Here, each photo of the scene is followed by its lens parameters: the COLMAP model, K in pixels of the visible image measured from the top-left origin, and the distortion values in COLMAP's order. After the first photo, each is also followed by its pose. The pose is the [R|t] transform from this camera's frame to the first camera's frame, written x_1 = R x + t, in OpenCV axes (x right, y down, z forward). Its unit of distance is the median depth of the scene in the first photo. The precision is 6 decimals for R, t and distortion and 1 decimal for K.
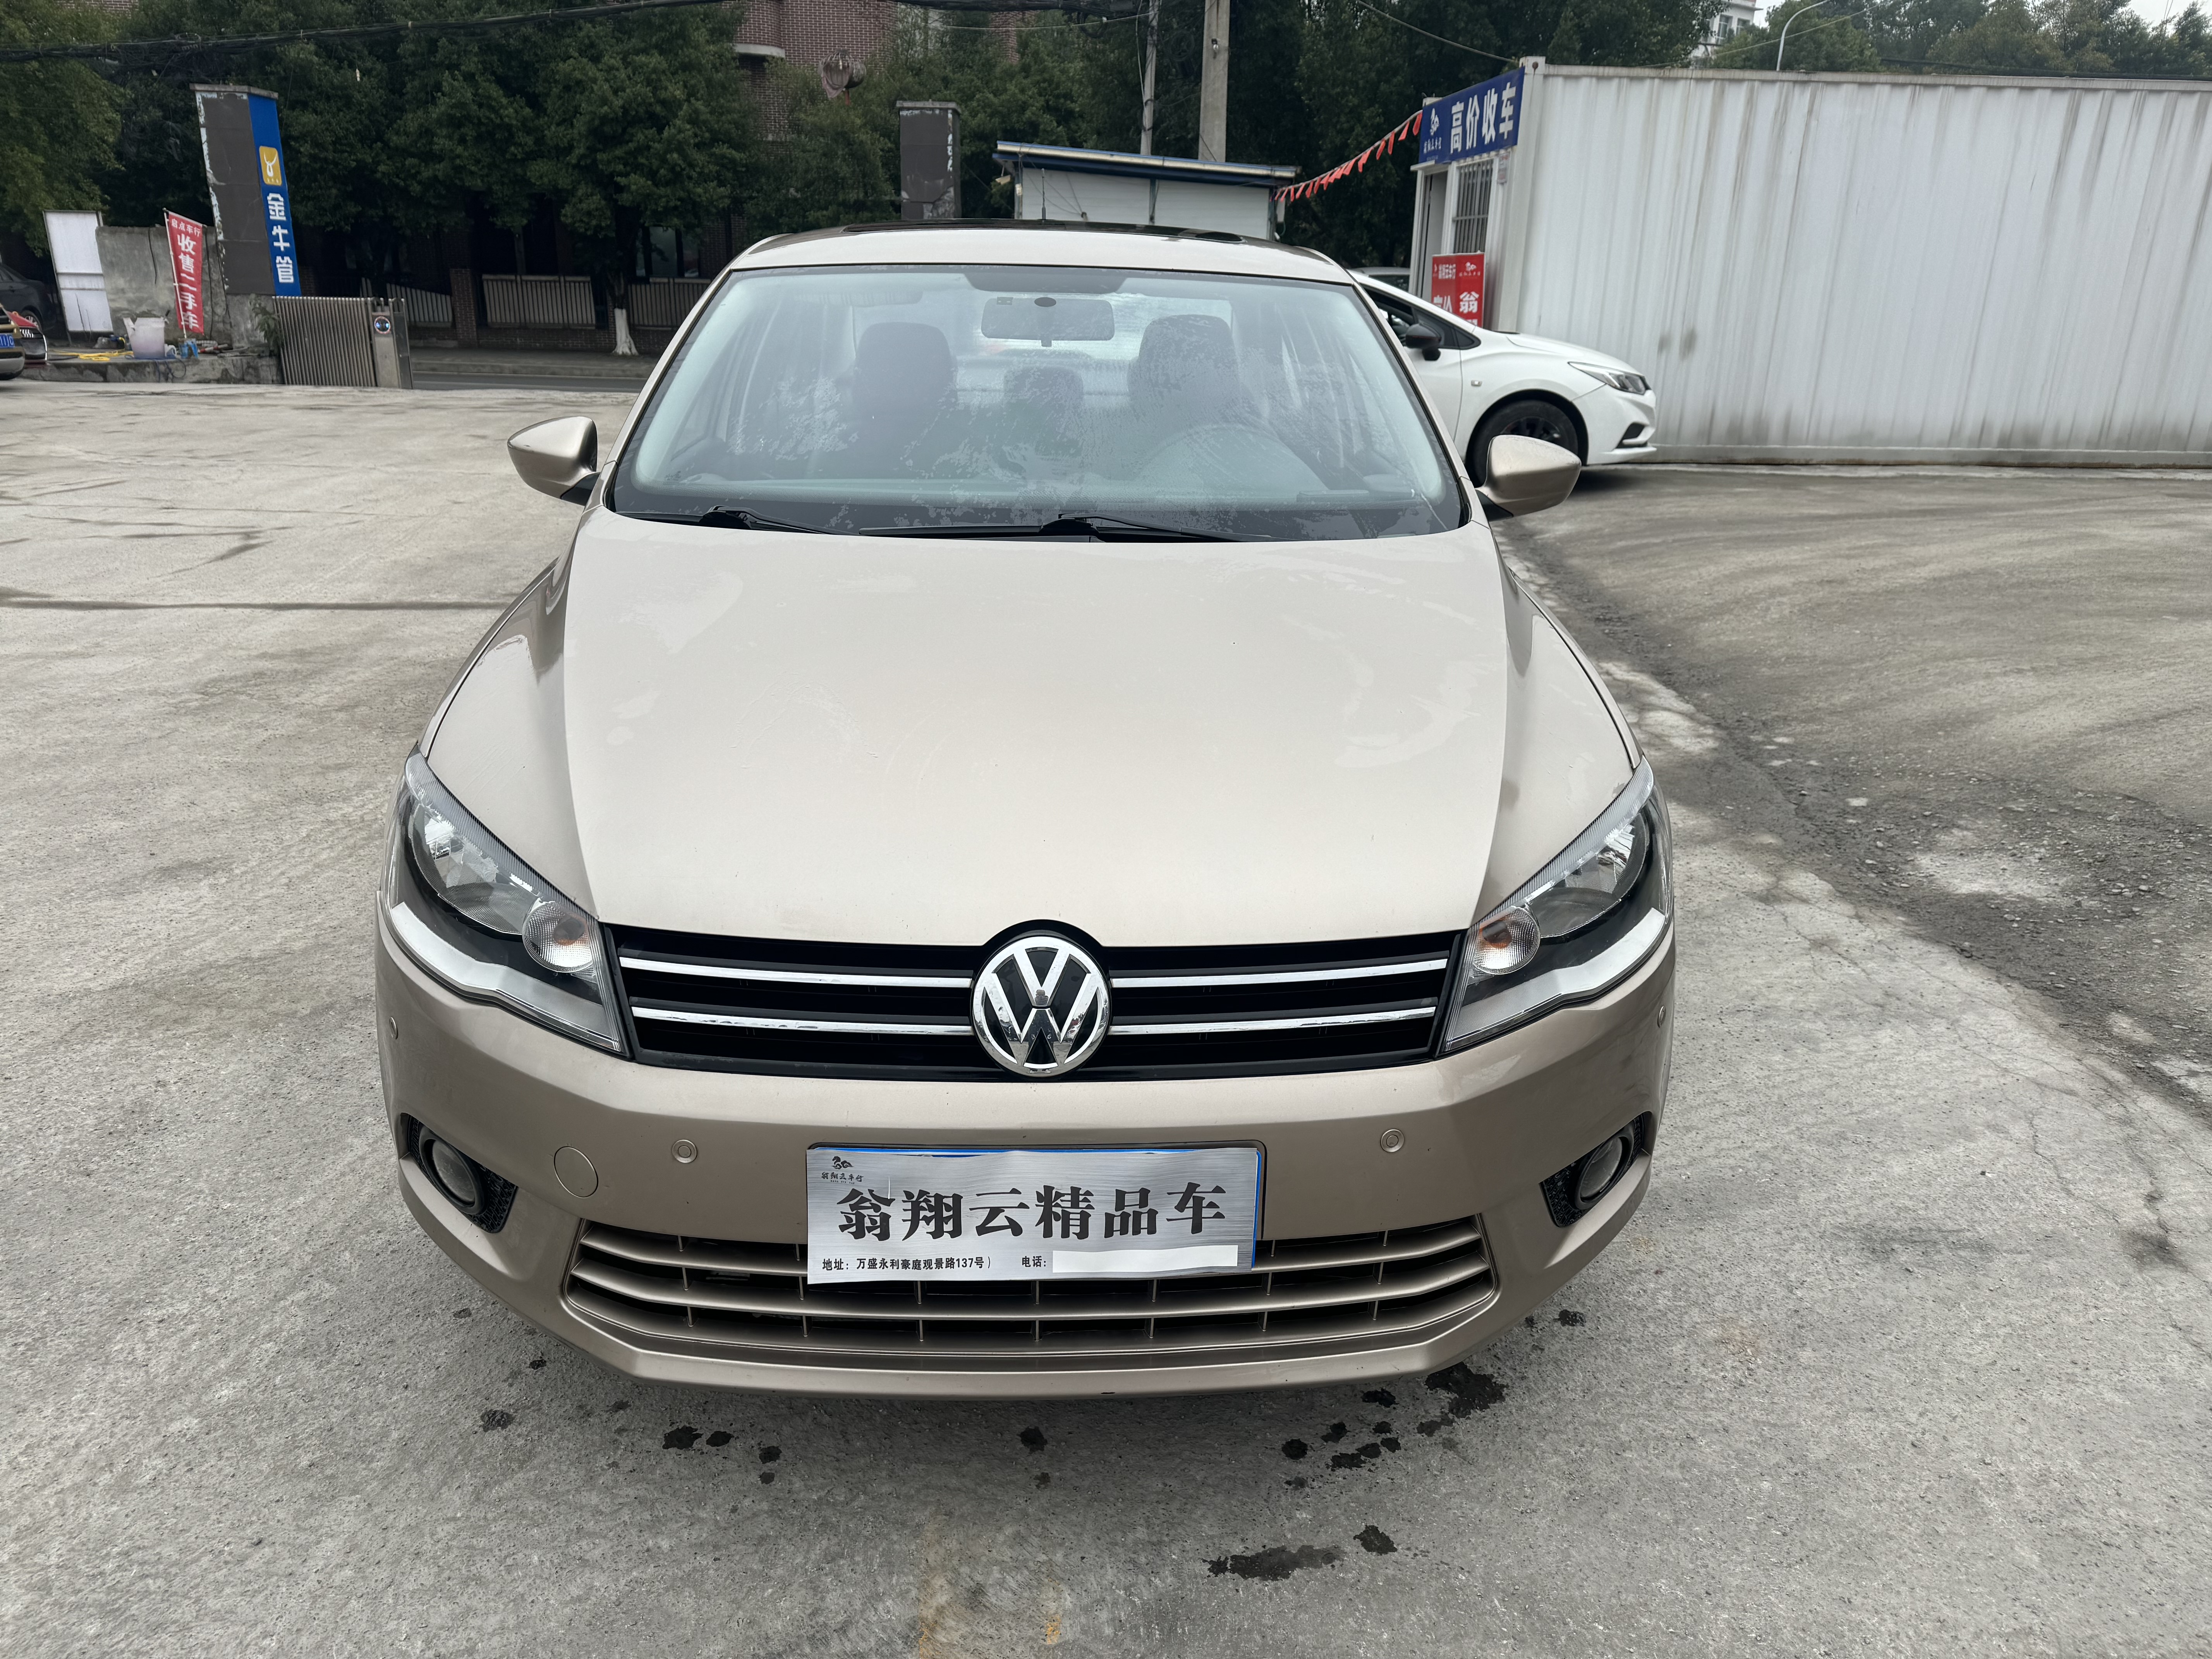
lens RADIAL K [[1547.3, 0, 1093.5], [0, 1547.3, 820.4], [0, 0, 1]] dist [0.011701, -0.012351]
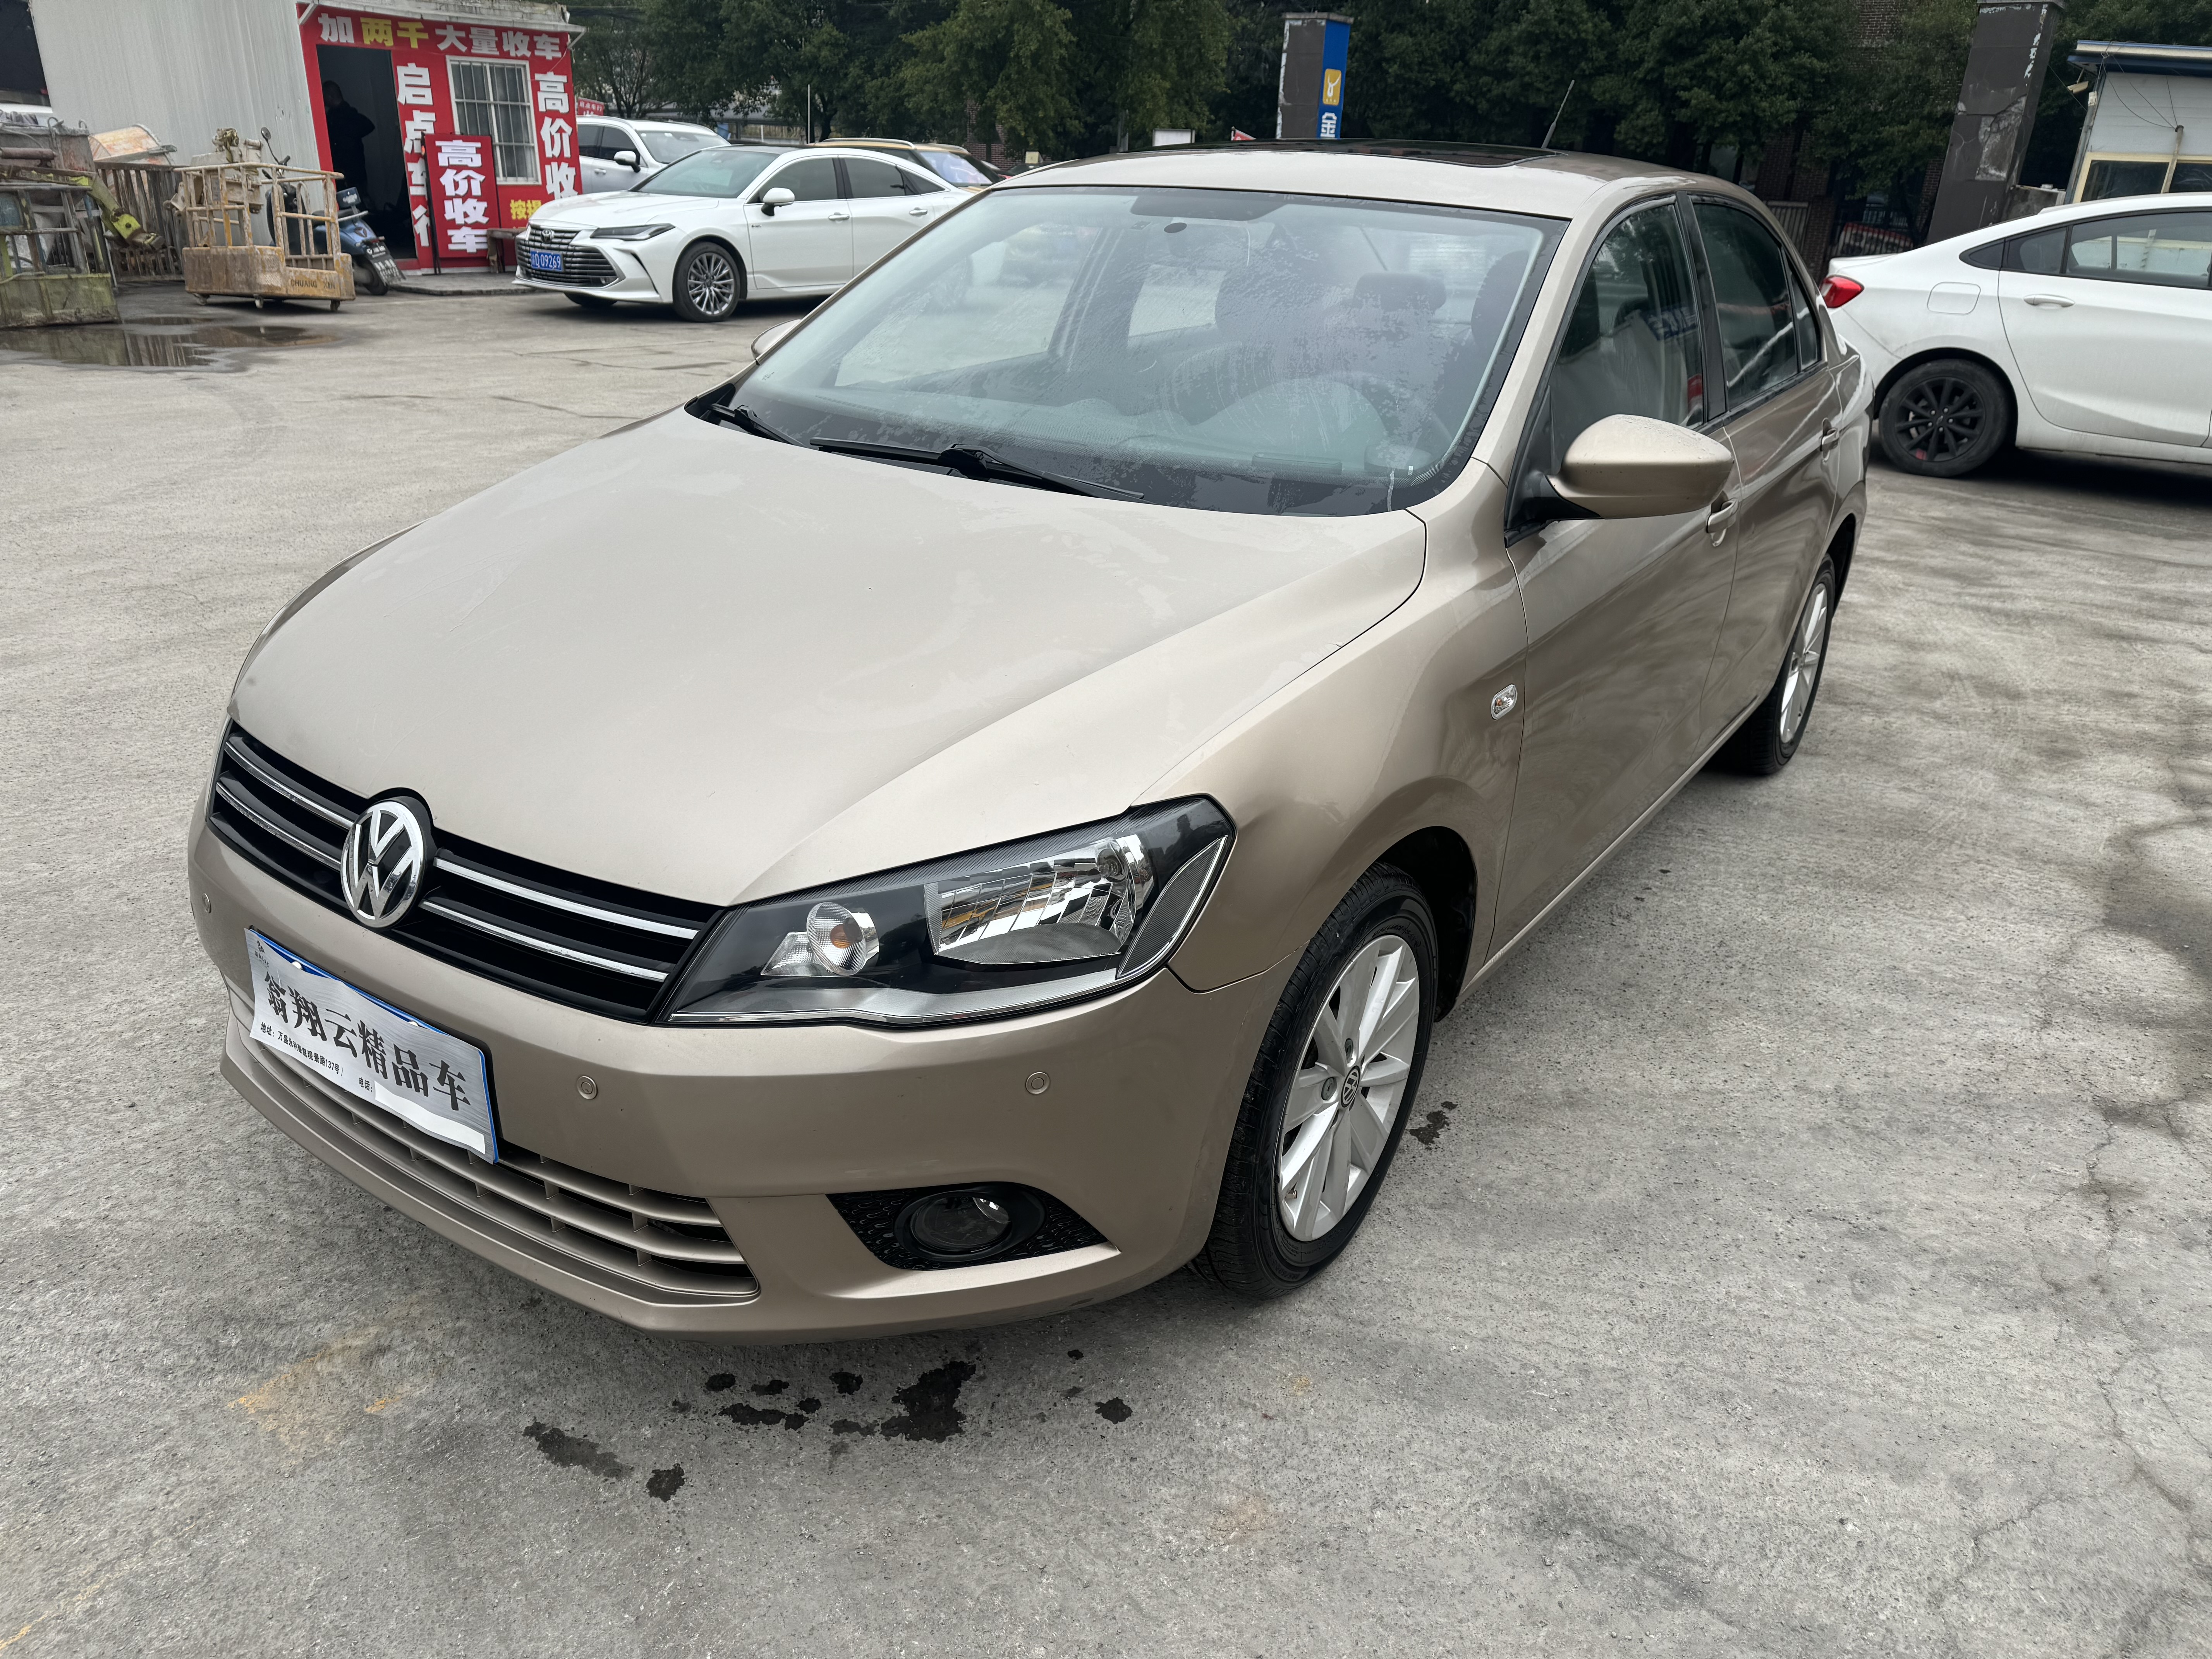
lens RADIAL K [[1547.3, 0, 1173.3], [0, 1547.3, 839.1], [0, 0, 1]] dist [0.011701, -0.012351]
pose [[0.807446, 0.242752, -0.537681, 0.602577], [-0.212344, 0.969920, 0.119018, -0.088886], [0.550400, 0.018073, 0.834706, 0.225909]]
